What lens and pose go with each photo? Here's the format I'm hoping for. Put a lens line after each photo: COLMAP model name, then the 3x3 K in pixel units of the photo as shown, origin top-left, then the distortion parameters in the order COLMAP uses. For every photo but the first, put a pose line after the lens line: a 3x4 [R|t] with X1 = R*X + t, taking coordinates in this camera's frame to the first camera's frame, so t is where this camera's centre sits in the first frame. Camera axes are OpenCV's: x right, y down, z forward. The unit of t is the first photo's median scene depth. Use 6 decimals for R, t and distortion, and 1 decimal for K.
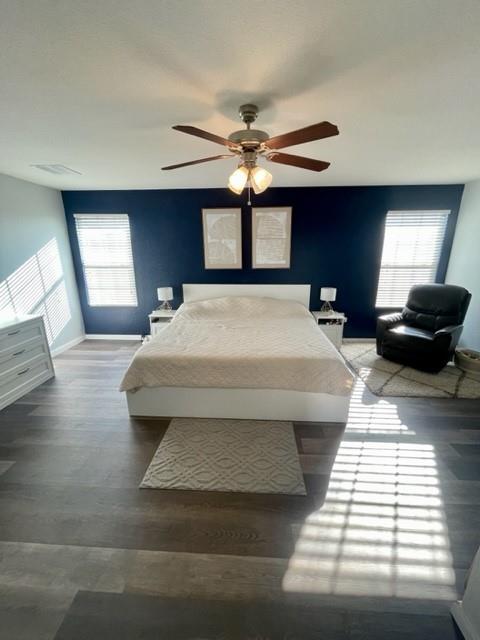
lens RADIAL K [[257.4, 0, 243.2], [0, 257.4, 319.2], [0, 0, 1]] dist [0.001069, -0.000520]
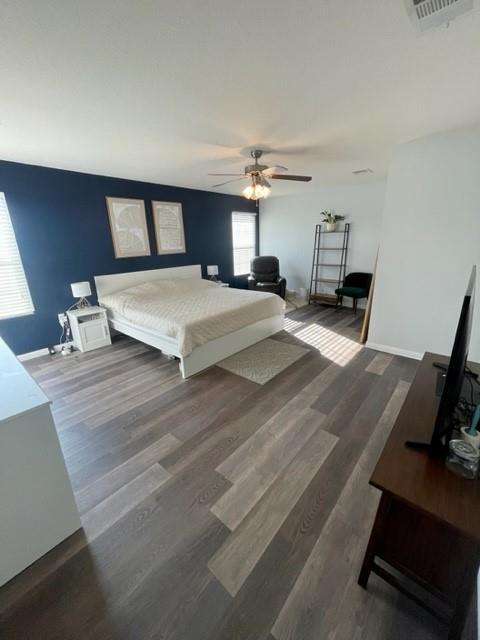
lens RADIAL K [[257.4, 0, 241.9], [0, 257.4, 317.3], [0, 0, 1]] dist [0.001069, -0.000520]
pose [[0.619866, -0.242600, 0.746265, -0.678368], [0.231966, 0.965159, 0.121083, 0.016175], [-0.749638, 0.098053, 0.654544, 0.014510]]
